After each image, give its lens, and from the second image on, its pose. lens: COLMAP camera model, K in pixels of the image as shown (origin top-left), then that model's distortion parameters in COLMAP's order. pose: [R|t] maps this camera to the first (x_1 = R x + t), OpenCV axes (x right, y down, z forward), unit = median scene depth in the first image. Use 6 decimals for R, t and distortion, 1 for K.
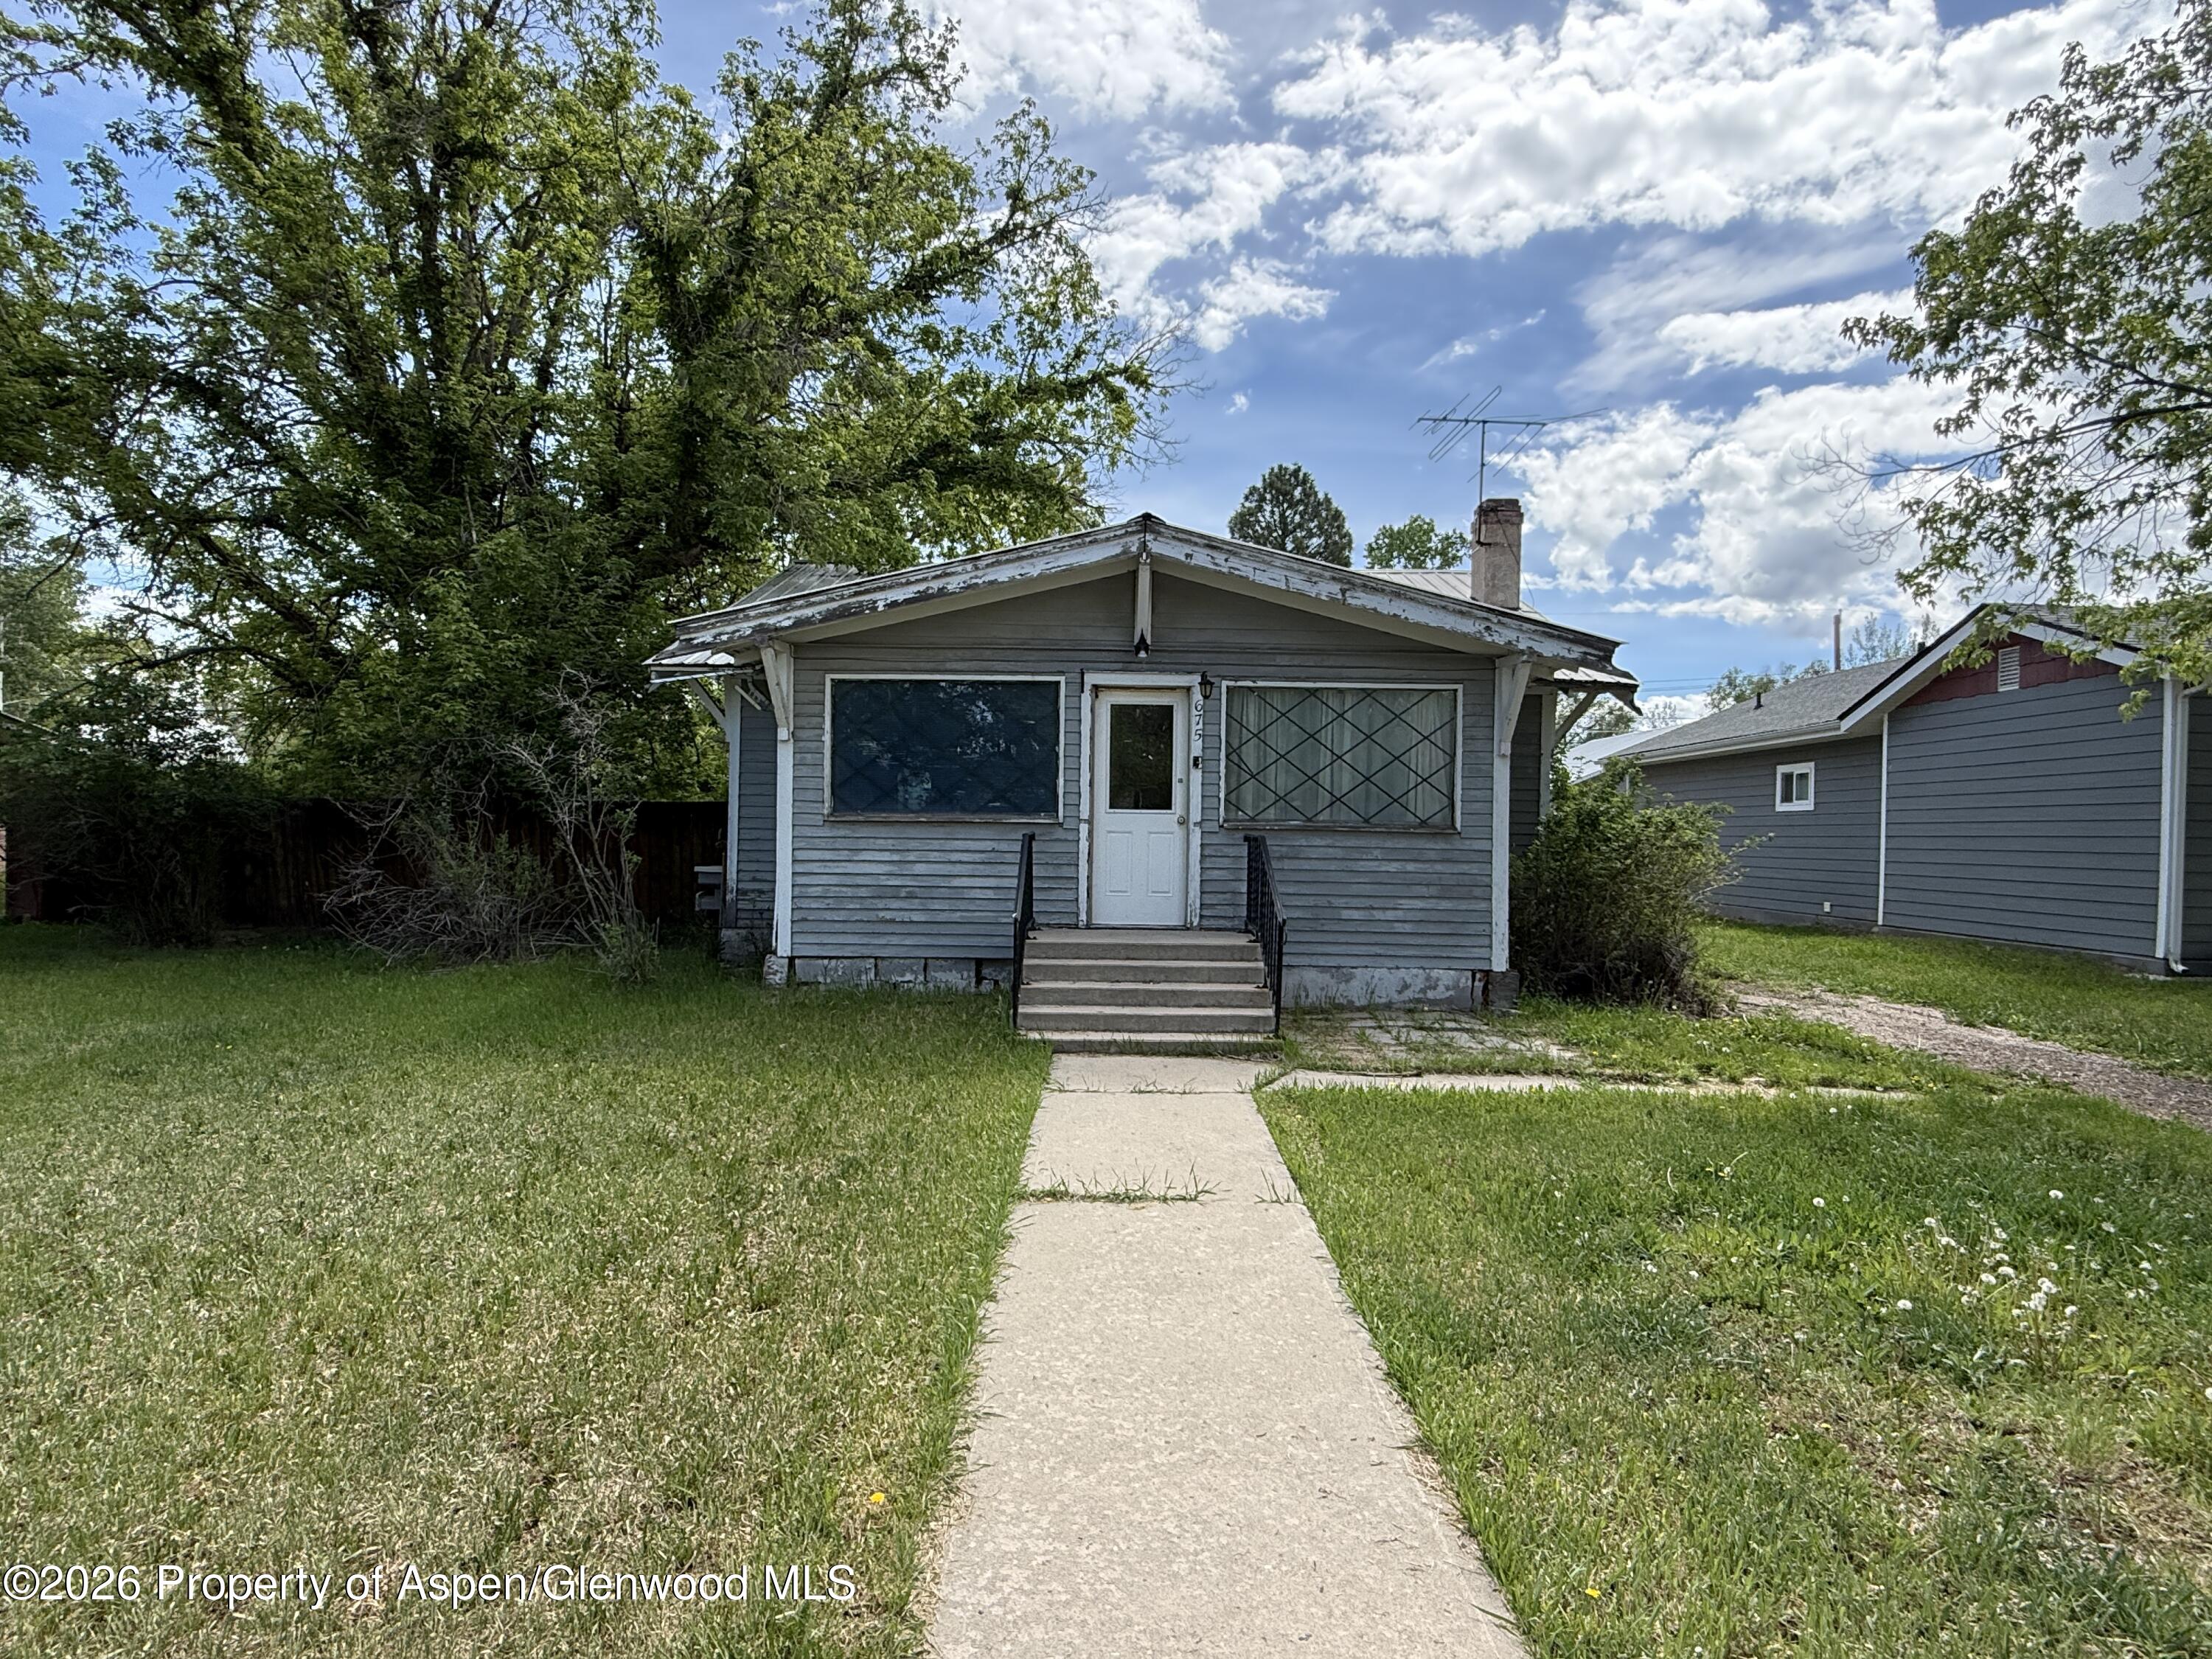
lens RADIAL K [[1156.8, 0, 1104.5], [0, 1156.8, 830.4], [0, 0, 1]] dist [-0.000163, 0.000075]
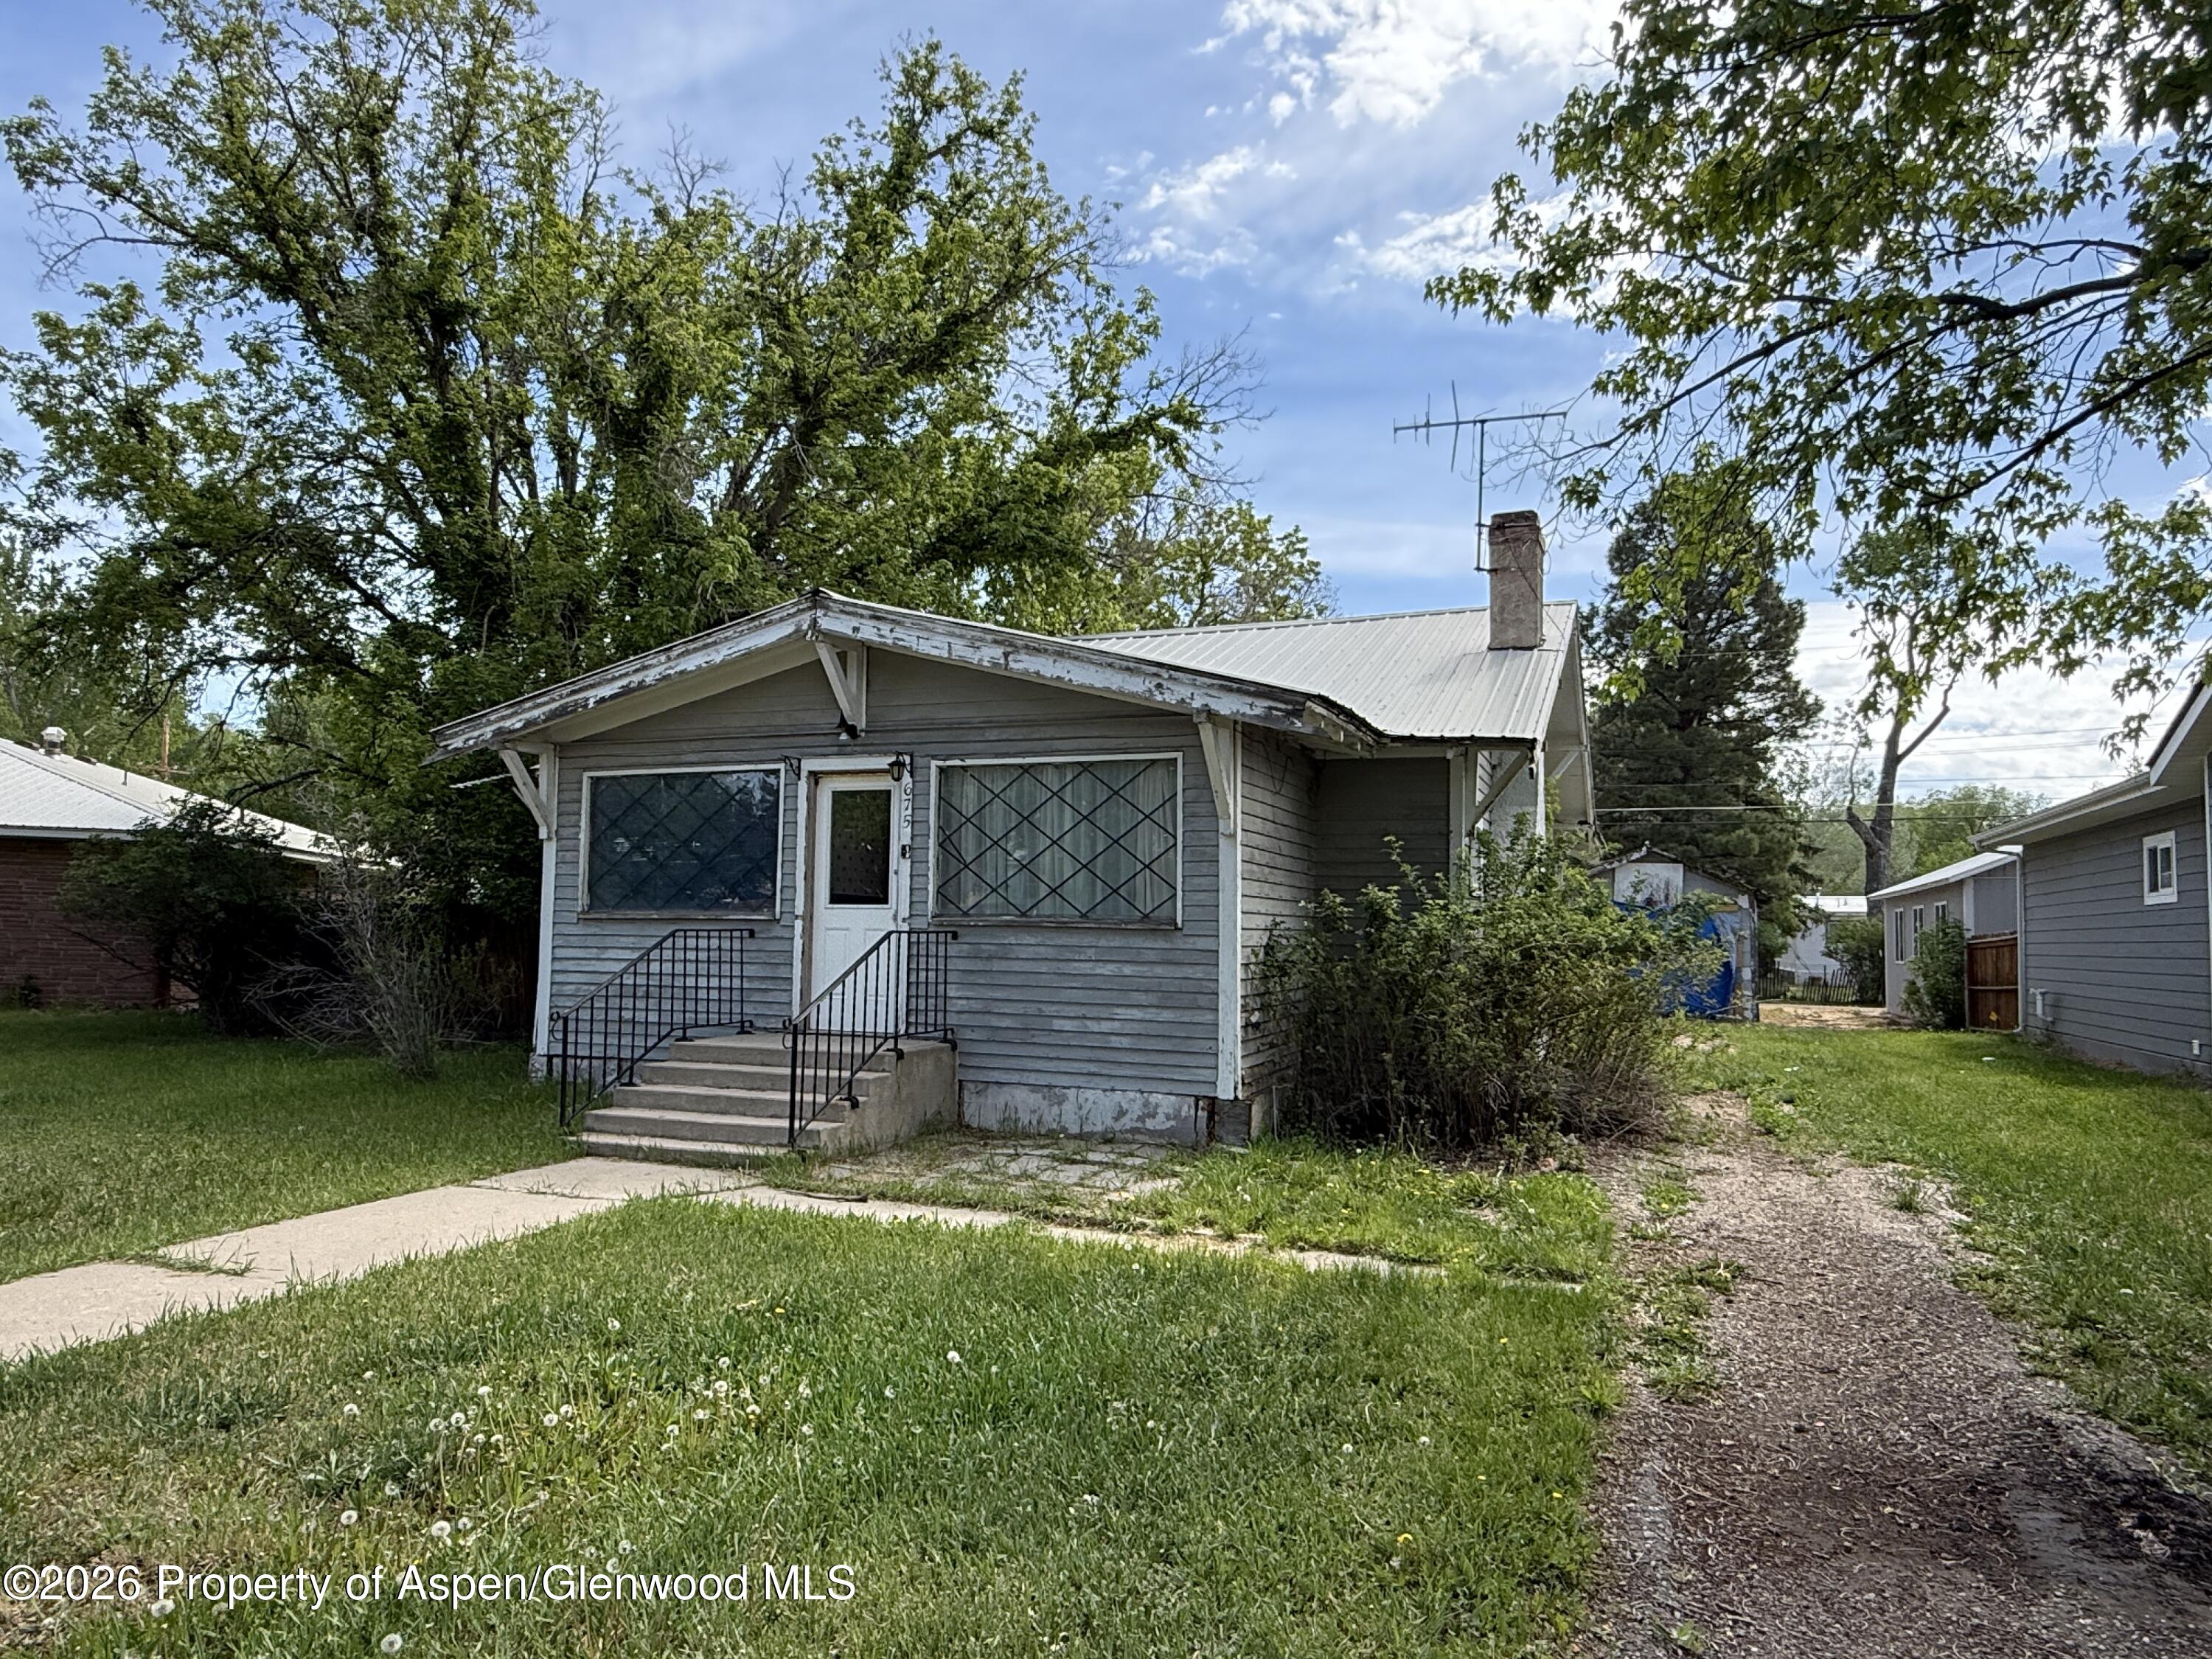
lens RADIAL K [[1375.7, 0, 1107.6], [0, 1375.7, 836.2], [0, 0, 1]] dist [-0.003982, -0.000235]
pose [[0.934742, -0.026652, -0.354326, 0.607419], [-0.000744, 0.997034, -0.076957, 0.011733], [0.355326, 0.072199, 0.931950, 0.053407]]
